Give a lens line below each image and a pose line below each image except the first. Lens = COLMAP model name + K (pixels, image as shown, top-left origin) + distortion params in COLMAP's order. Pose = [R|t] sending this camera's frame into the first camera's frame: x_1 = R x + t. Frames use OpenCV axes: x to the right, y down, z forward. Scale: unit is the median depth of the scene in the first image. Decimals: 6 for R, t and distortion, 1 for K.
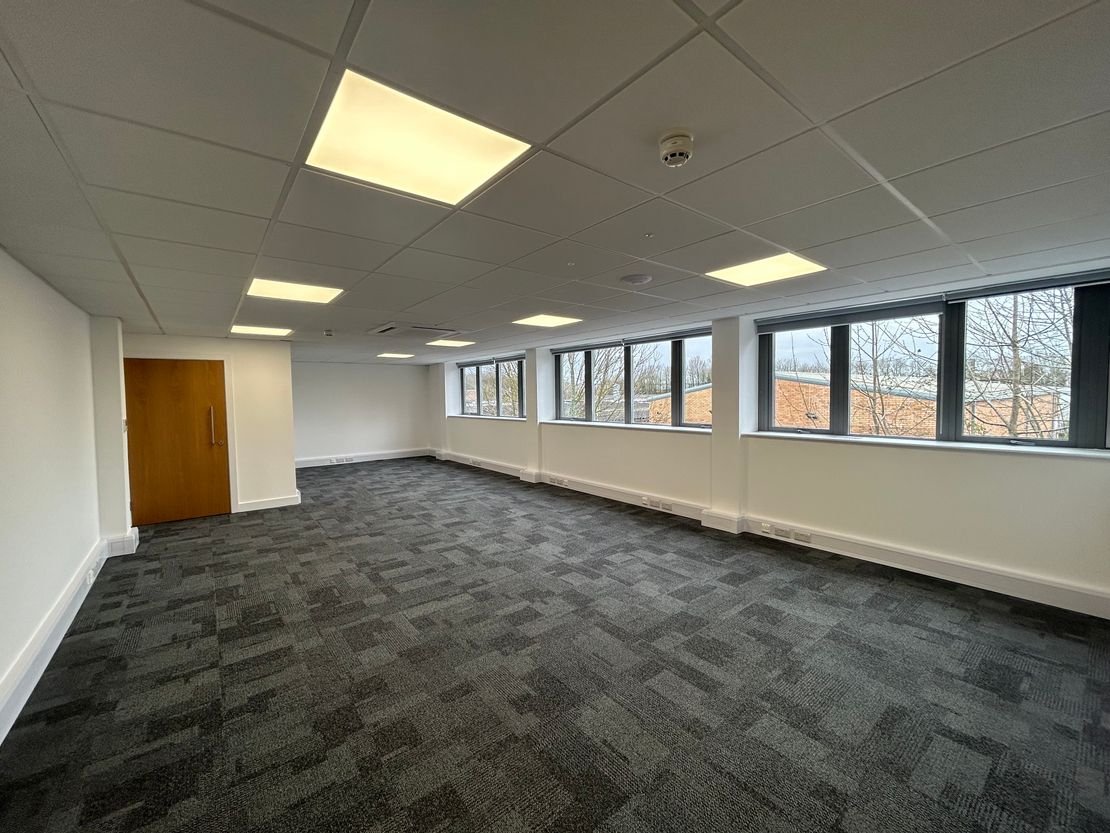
lens RADIAL K [[446.1, 0, 557.7], [0, 446.1, 414.2], [0, 0, 1]] dist [-0.004134, 0.000543]
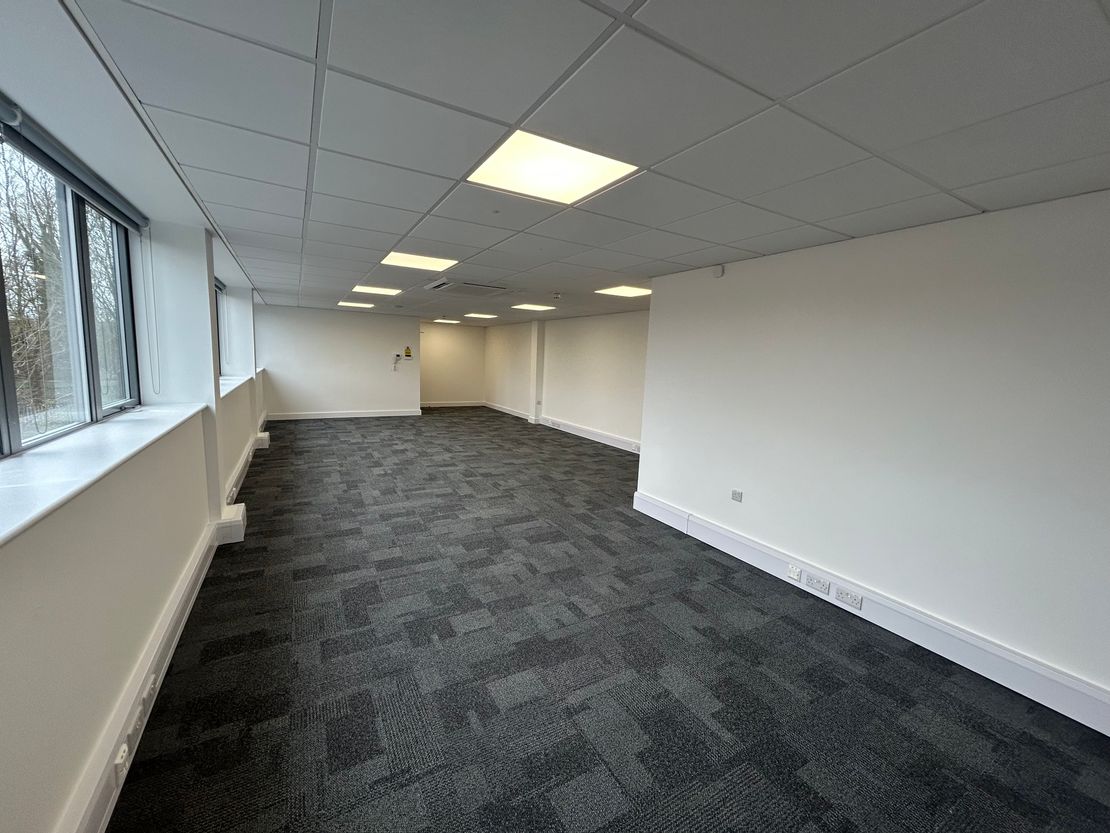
lens RADIAL K [[446.1, 0, 554.7], [0, 446.1, 413.2], [0, 0, 1]] dist [-0.004134, 0.000543]
pose [[-0.987594, -0.047467, 0.149682, -0.859834], [-0.022551, 0.986210, 0.163957, -0.102926], [-0.155401, 0.158548, -0.975045, 2.634455]]
